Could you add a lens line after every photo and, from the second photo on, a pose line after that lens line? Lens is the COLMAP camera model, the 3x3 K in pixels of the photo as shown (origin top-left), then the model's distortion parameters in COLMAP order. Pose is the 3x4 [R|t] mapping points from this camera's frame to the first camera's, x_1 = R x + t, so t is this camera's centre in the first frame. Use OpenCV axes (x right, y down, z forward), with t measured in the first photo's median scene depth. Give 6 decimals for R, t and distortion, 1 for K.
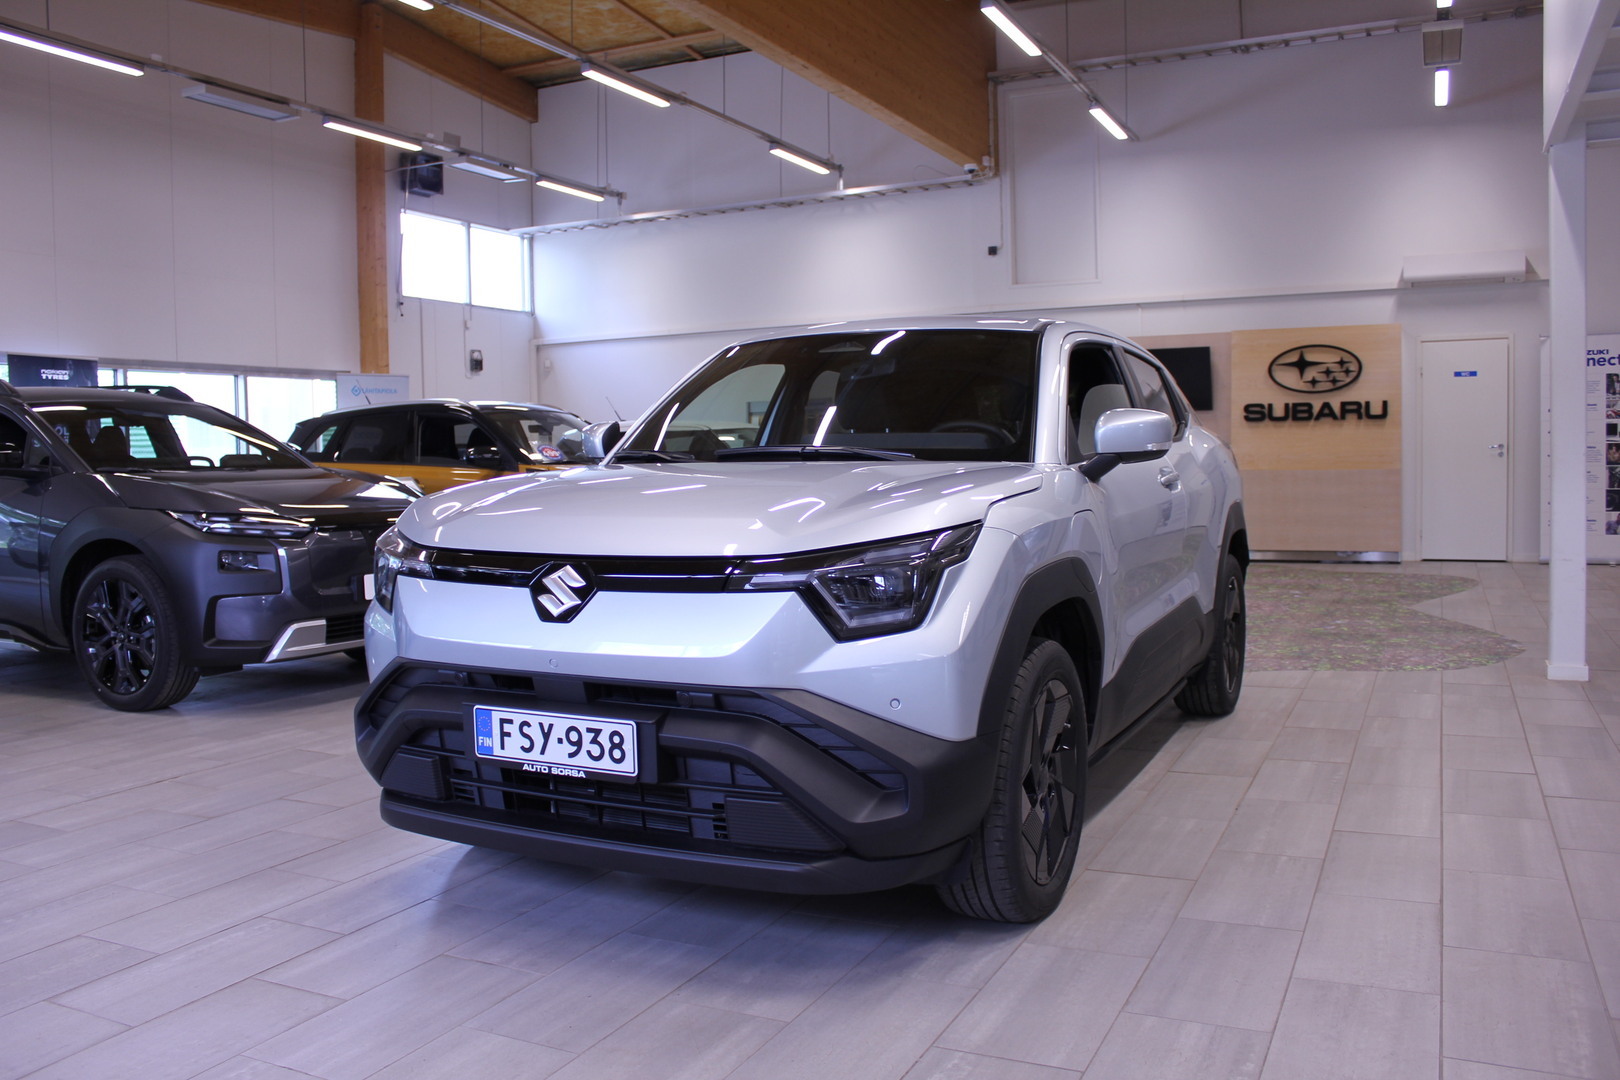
lens RADIAL K [[1322.2, 0, 816.4], [0, 1322.2, 527.2], [0, 0, 1]] dist [-0.153011, 0.119396]
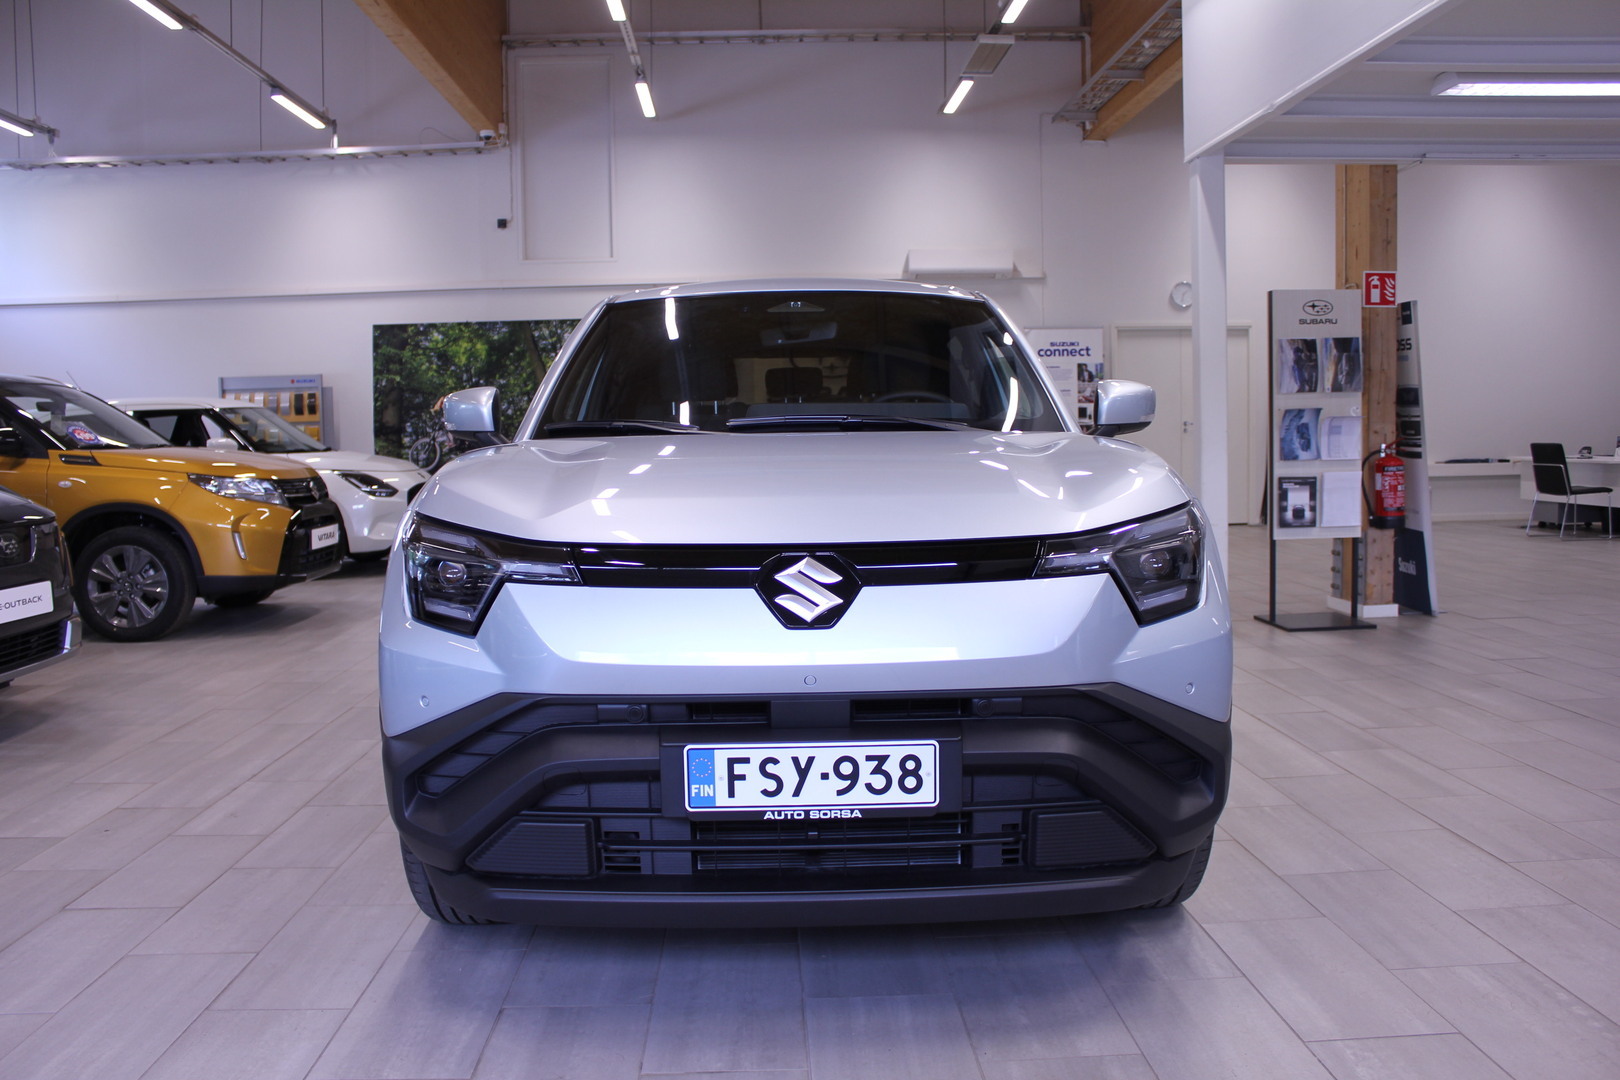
lens RADIAL K [[1322.2, 0, 802.4], [0, 1322.2, 531.5], [0, 0, 1]] dist [-0.153011, 0.119396]
pose [[0.887361, -0.032722, 0.459912, -0.551849], [0.026552, 0.999450, 0.019881, -0.002485], [-0.460309, -0.005430, 0.887742, 0.283650]]
